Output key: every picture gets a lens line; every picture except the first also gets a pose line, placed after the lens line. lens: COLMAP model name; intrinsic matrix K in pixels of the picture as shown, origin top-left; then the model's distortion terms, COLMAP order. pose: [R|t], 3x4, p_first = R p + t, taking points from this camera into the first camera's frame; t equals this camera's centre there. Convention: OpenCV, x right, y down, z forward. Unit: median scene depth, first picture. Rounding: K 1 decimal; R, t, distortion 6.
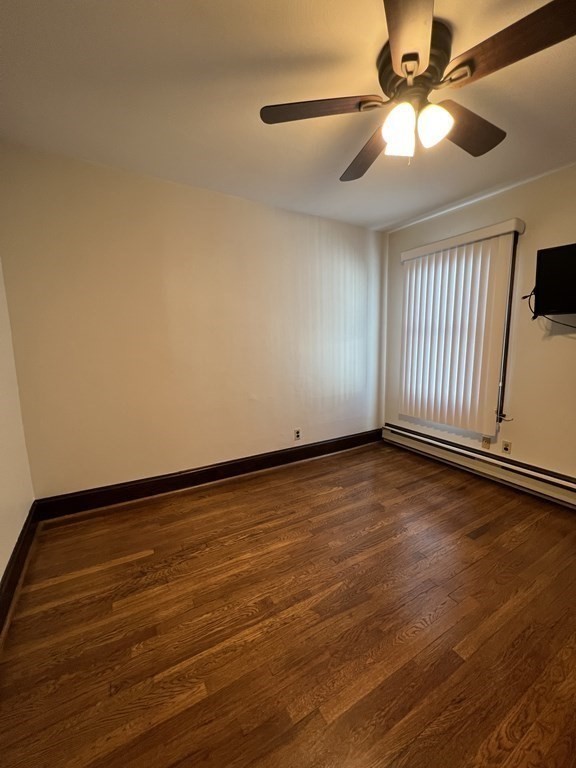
lens RADIAL K [[310.3, 0, 287.5], [0, 310.3, 383.9], [0, 0, 1]] dist [0.001528, 0.000237]
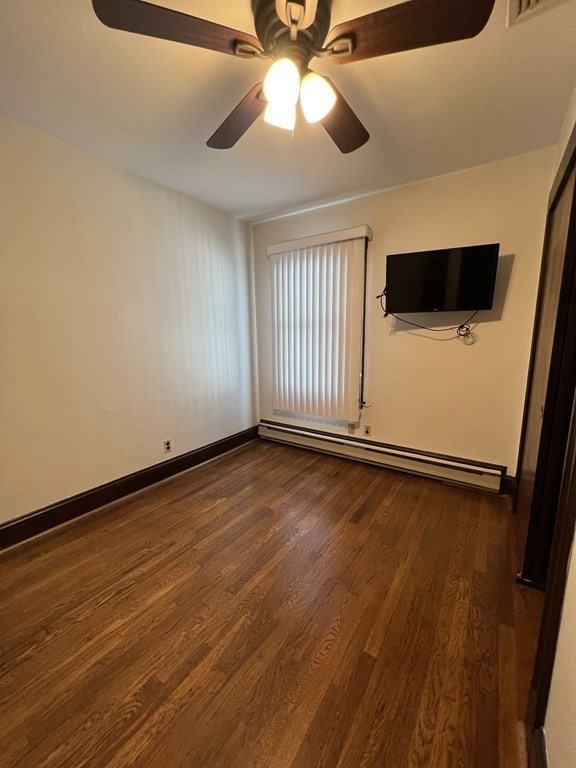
lens RADIAL K [[309.0, 0, 286.3], [0, 309.0, 383.9], [0, 0, 1]] dist [-0.001502, 0.000622]
pose [[0.905225, -0.065953, 0.419783, -0.028585], [0.059779, 0.997823, 0.027860, -0.018289], [-0.420706, -0.000125, 0.907197, 0.142052]]
